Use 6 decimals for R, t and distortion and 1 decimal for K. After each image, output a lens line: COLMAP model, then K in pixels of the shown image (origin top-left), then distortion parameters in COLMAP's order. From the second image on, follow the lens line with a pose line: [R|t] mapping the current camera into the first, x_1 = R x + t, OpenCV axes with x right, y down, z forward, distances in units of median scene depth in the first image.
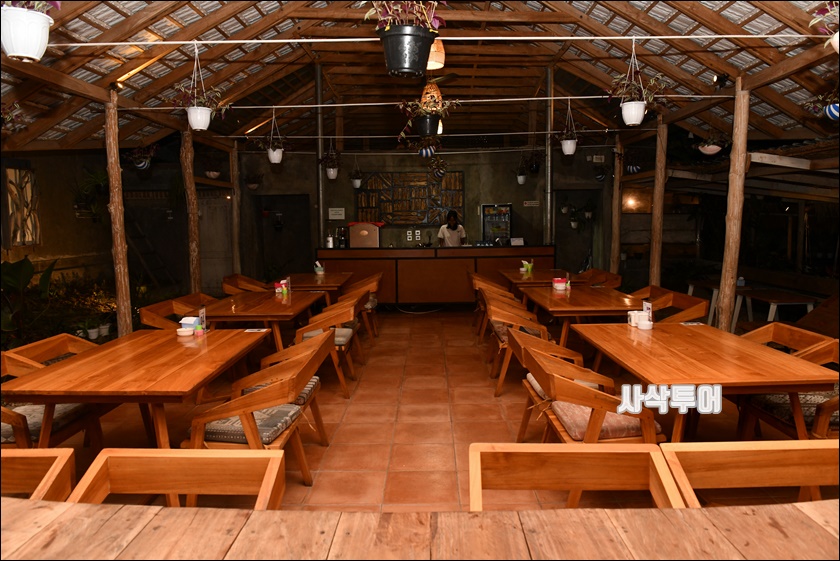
lens RADIAL K [[573.3, 0, 423.2], [0, 573.3, 278.9], [0, 0, 1]] dist [-0.046703, -0.004558]
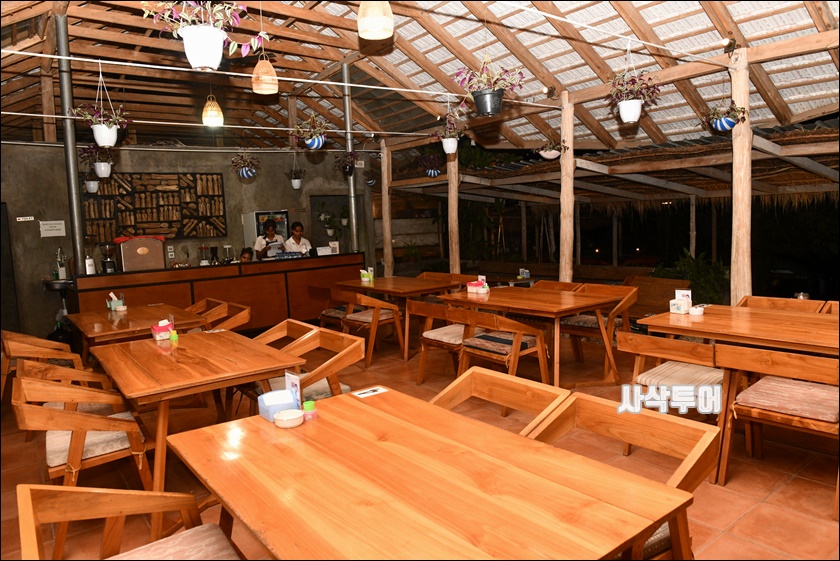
lens RADIAL K [[573.3, 0, 423.2], [0, 573.3, 278.9], [0, 0, 1]] dist [-0.046703, -0.004558]
pose [[0.792535, -0.083275, 0.604114, -0.291128], [0.096408, 0.995284, 0.010720, -0.017520], [-0.602157, 0.049746, 0.796826, 0.210533]]
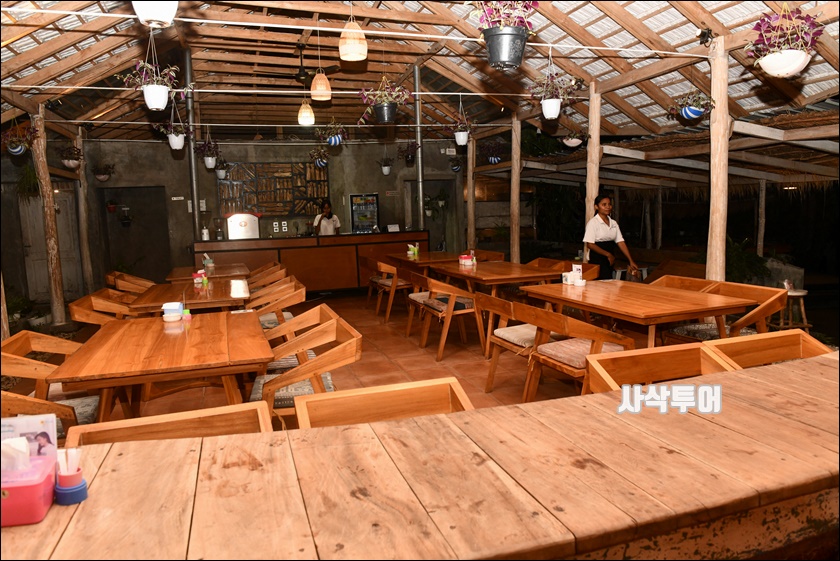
lens RADIAL K [[573.3, 0, 423.2], [0, 573.3, 278.9], [0, 0, 1]] dist [-0.046703, -0.004558]
pose [[0.944897, -0.056154, 0.322515, -0.146042], [0.053742, 0.998420, 0.016387, 0.015797], [-0.322926, 0.001849, 0.946422, -0.023465]]
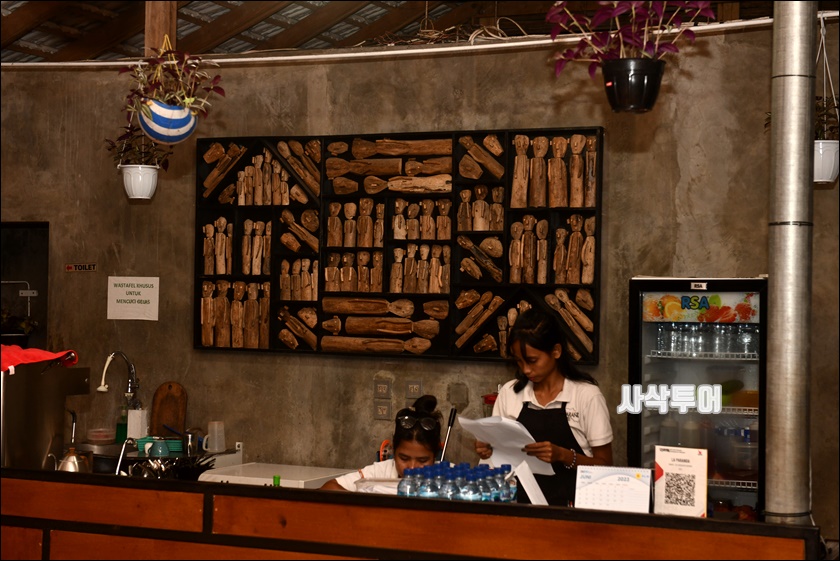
lens RADIAL K [[1502.2, 0, 420.0], [0, 1502.2, 280.5], [0, 0, 1]] dist [0.042626, 0.111278]
pose [[0.911388, 0.025878, -0.410734, 0.337584], [-0.071681, 0.992748, -0.096506, -0.088913], [0.405258, 0.117396, 0.906633, 0.591254]]
